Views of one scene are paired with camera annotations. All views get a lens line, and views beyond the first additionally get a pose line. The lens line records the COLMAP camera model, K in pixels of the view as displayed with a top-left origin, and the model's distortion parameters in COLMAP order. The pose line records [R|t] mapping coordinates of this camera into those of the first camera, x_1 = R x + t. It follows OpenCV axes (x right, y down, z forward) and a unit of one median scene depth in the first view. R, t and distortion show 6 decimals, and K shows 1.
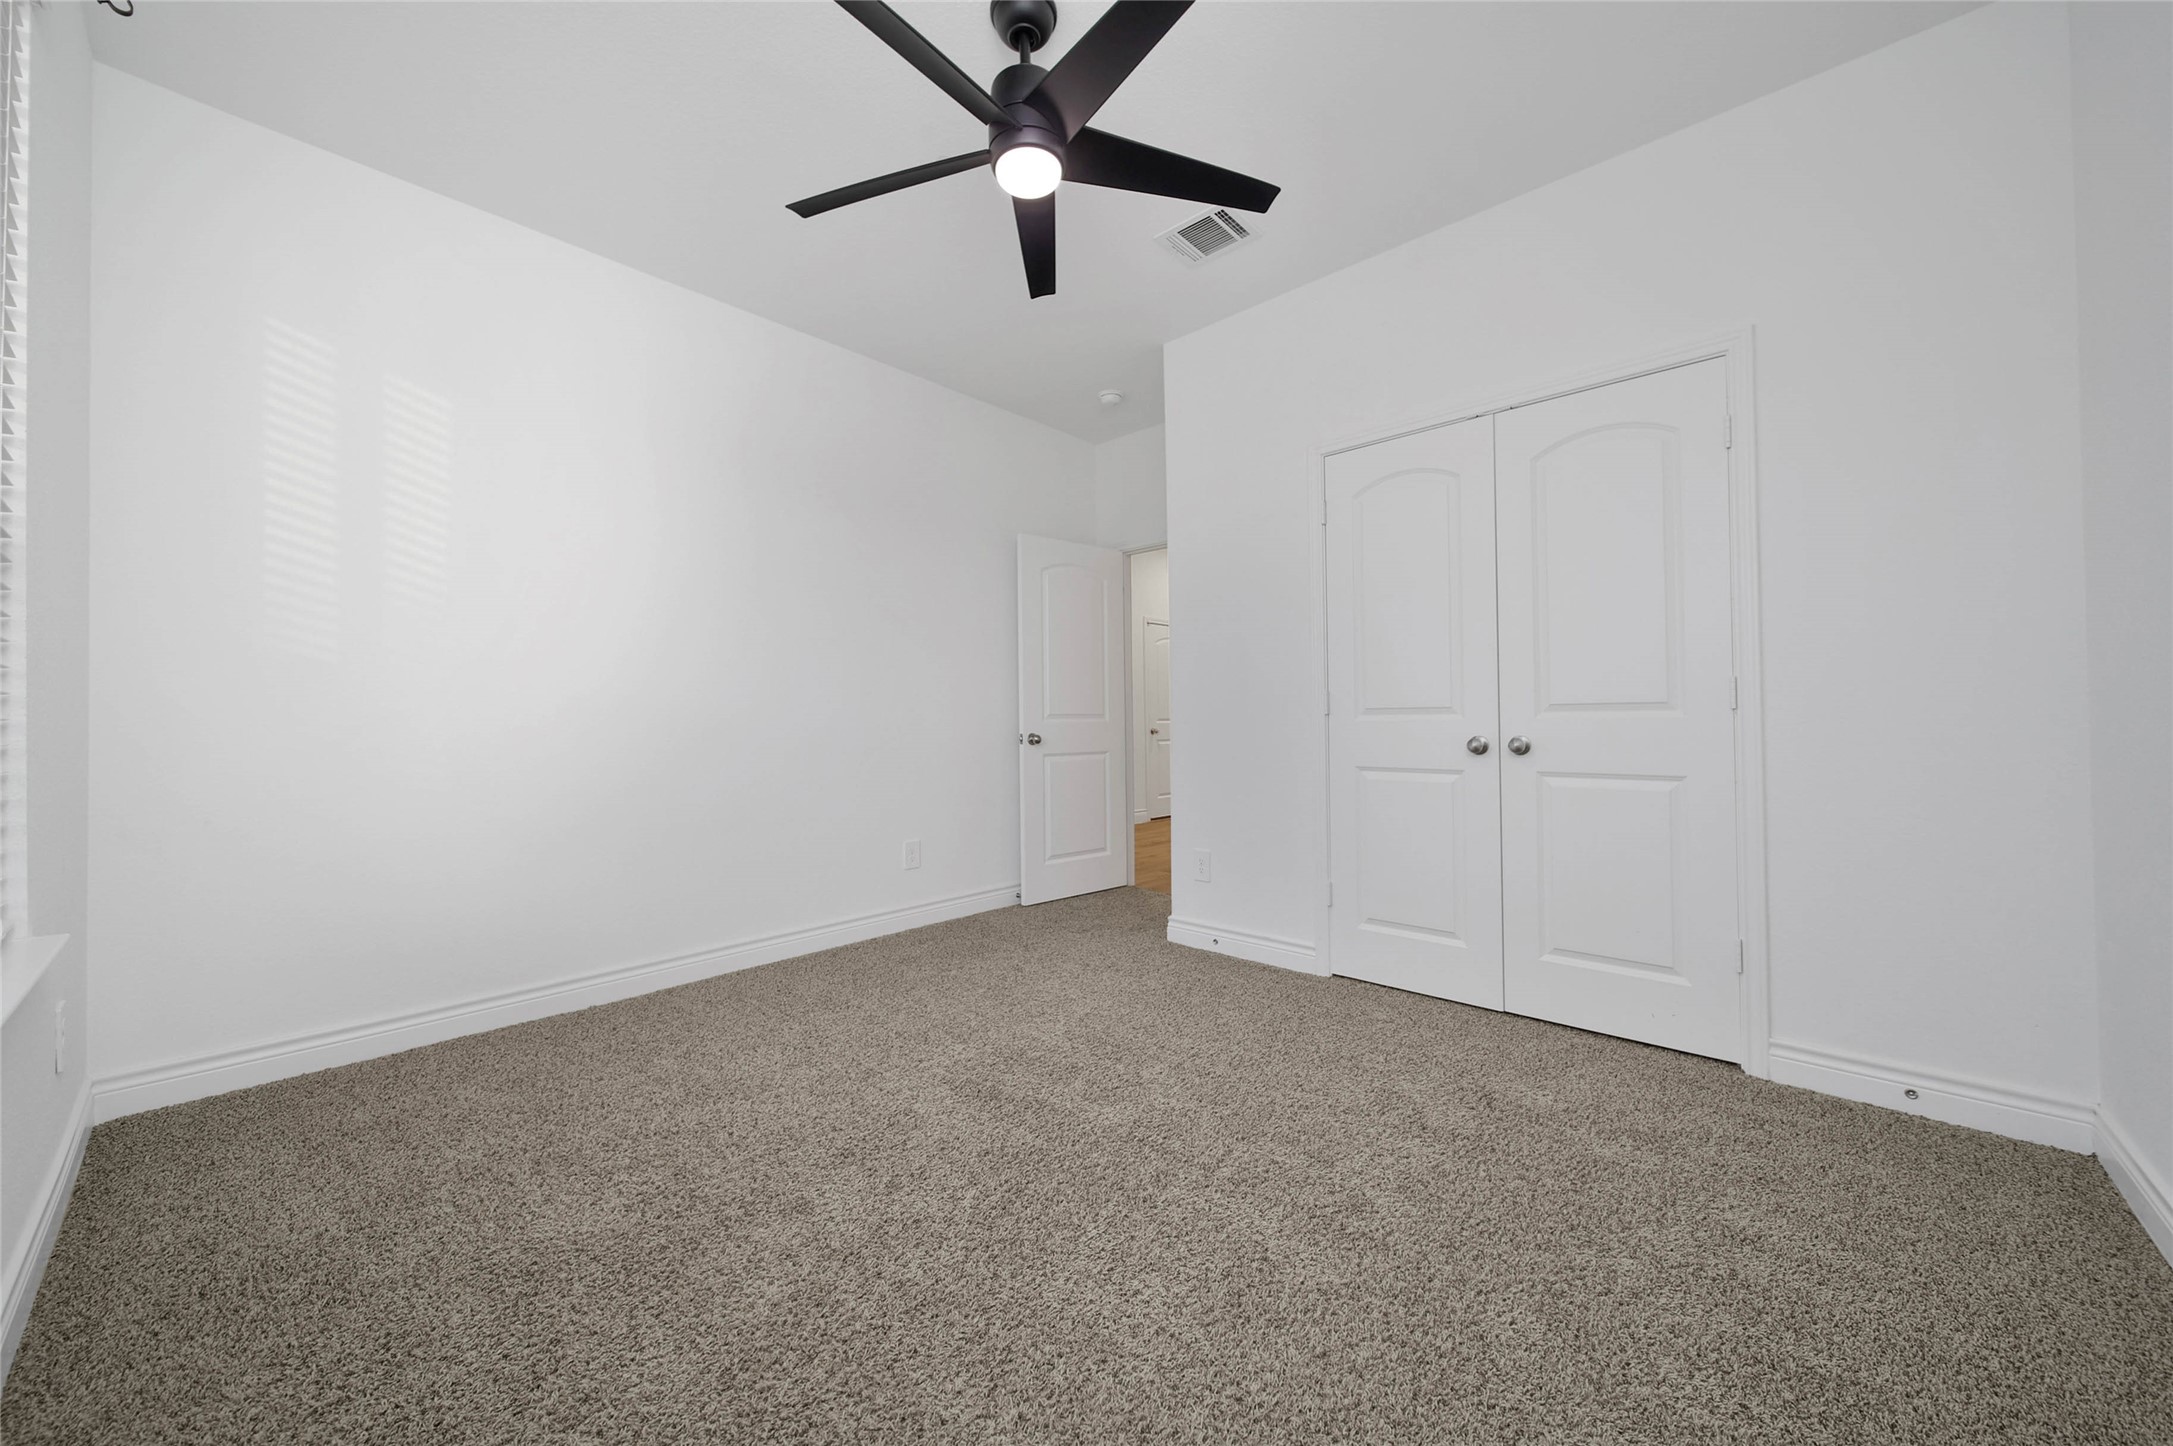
lens RADIAL K [[776.4, 0, 1093.1], [0, 776.4, 713.6], [0, 0, 1]] dist [-0.019474, -0.000005]
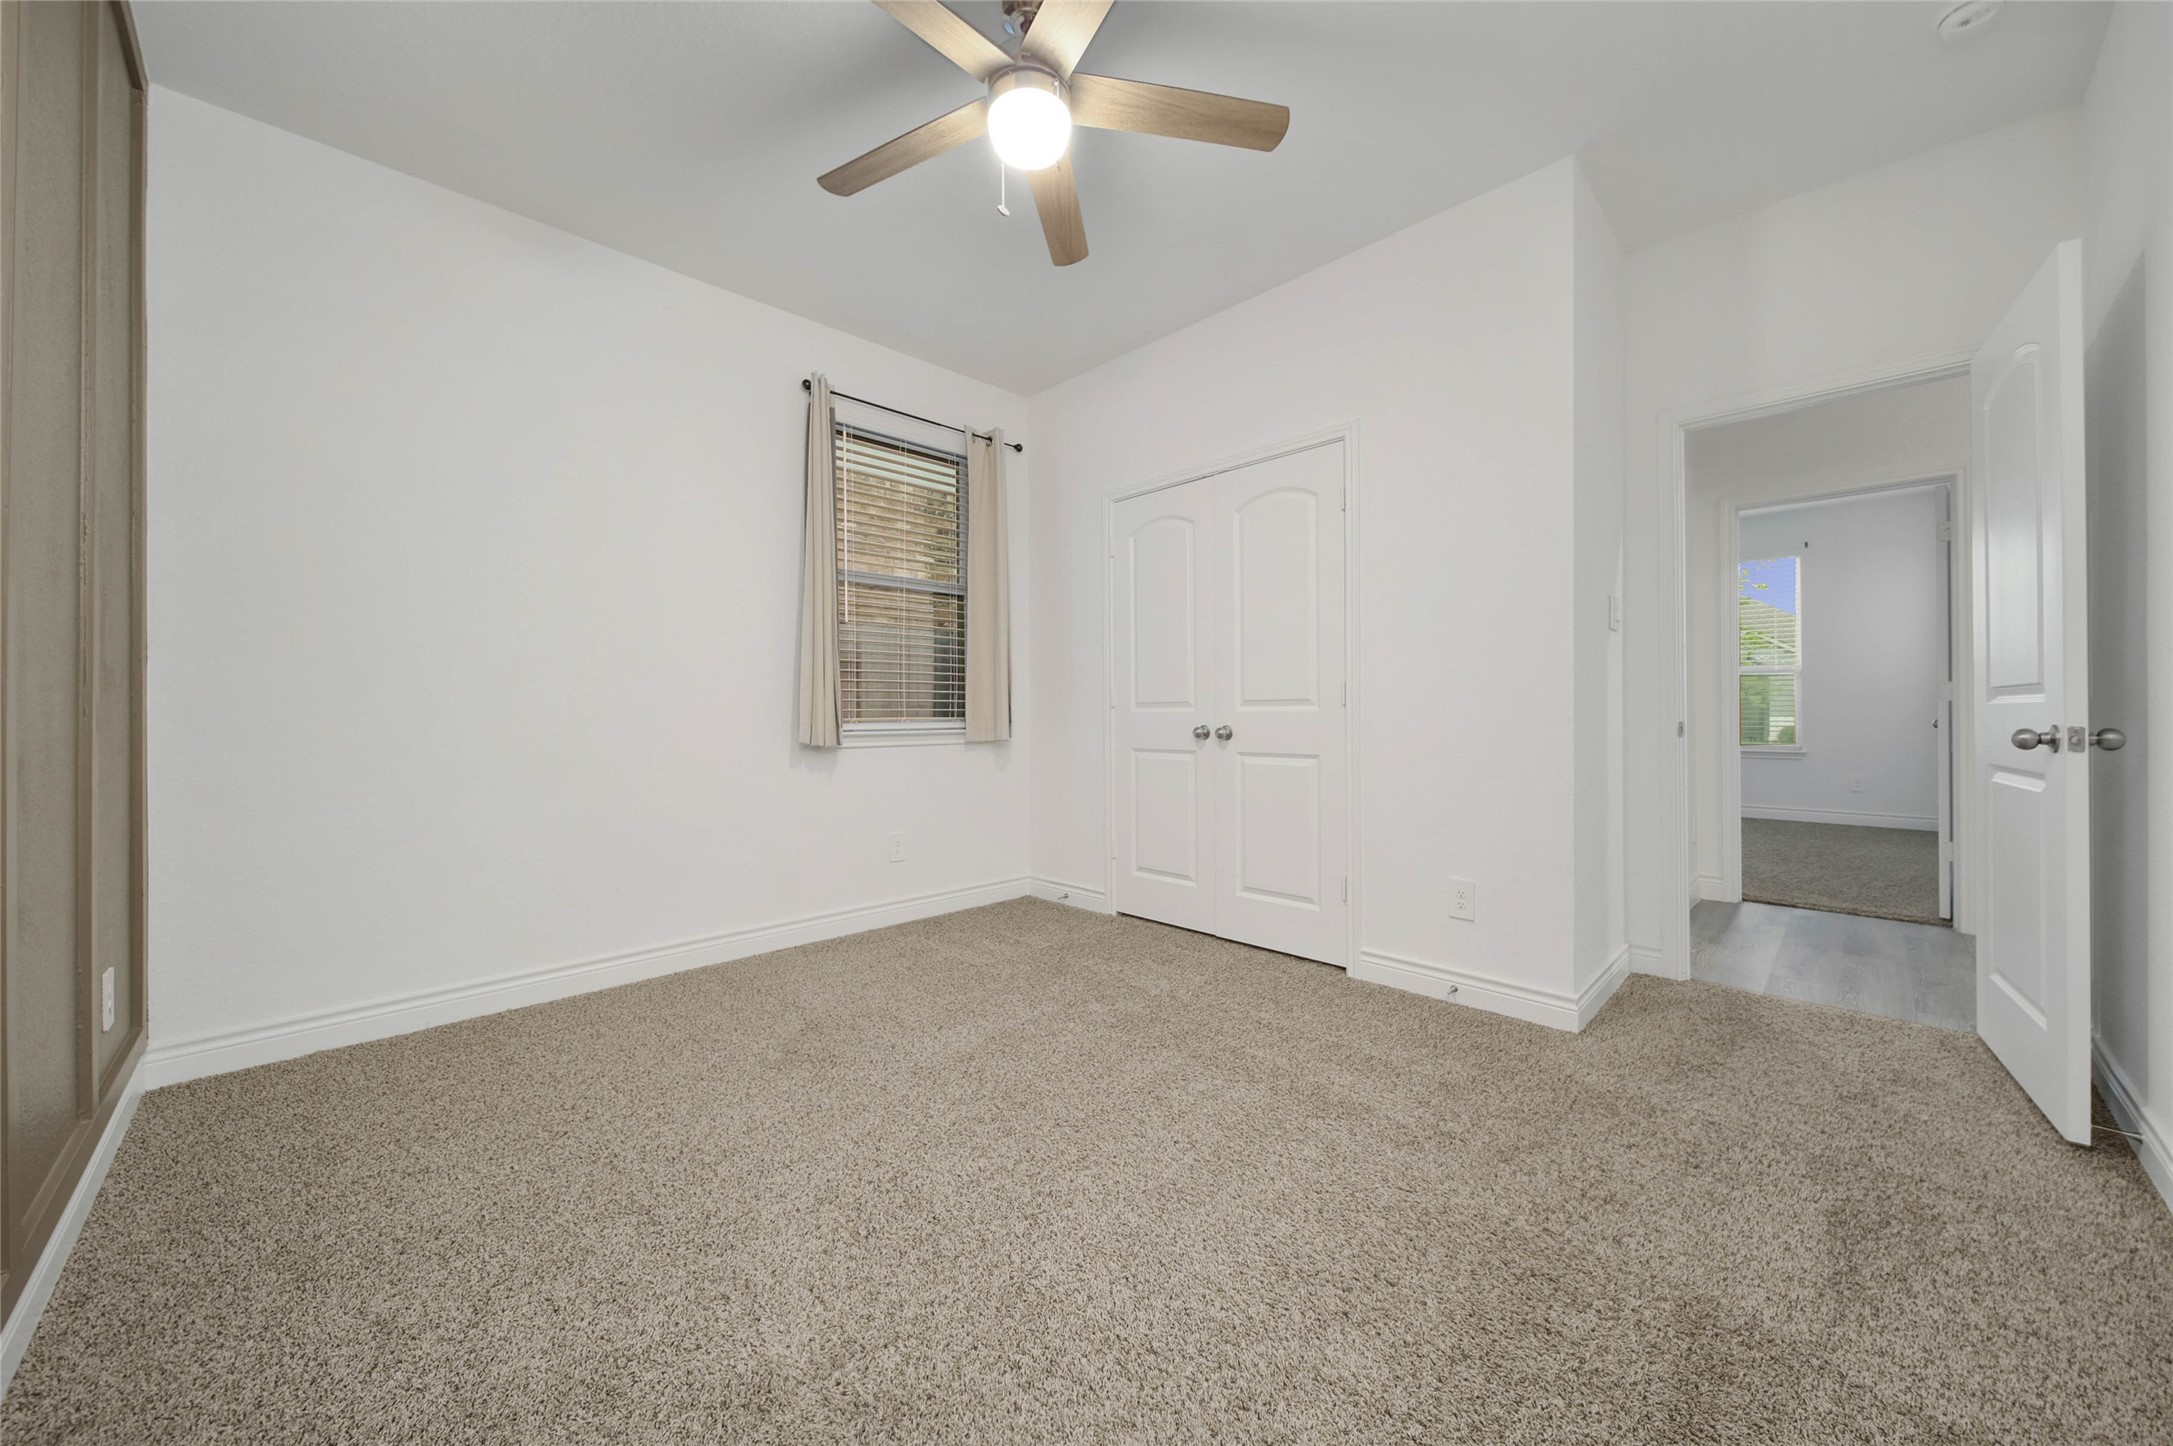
lens RADIAL K [[808.5, 0, 1084.7], [0, 808.5, 705.3], [0, 0, 1]] dist [-0.000021, -0.000760]
pose [[0.997963, -0.000422, -0.063787, 0.400185], [0.000697, 0.999991, 0.004279, -0.009504], [0.063785, -0.004315, 0.997954, -0.380630]]
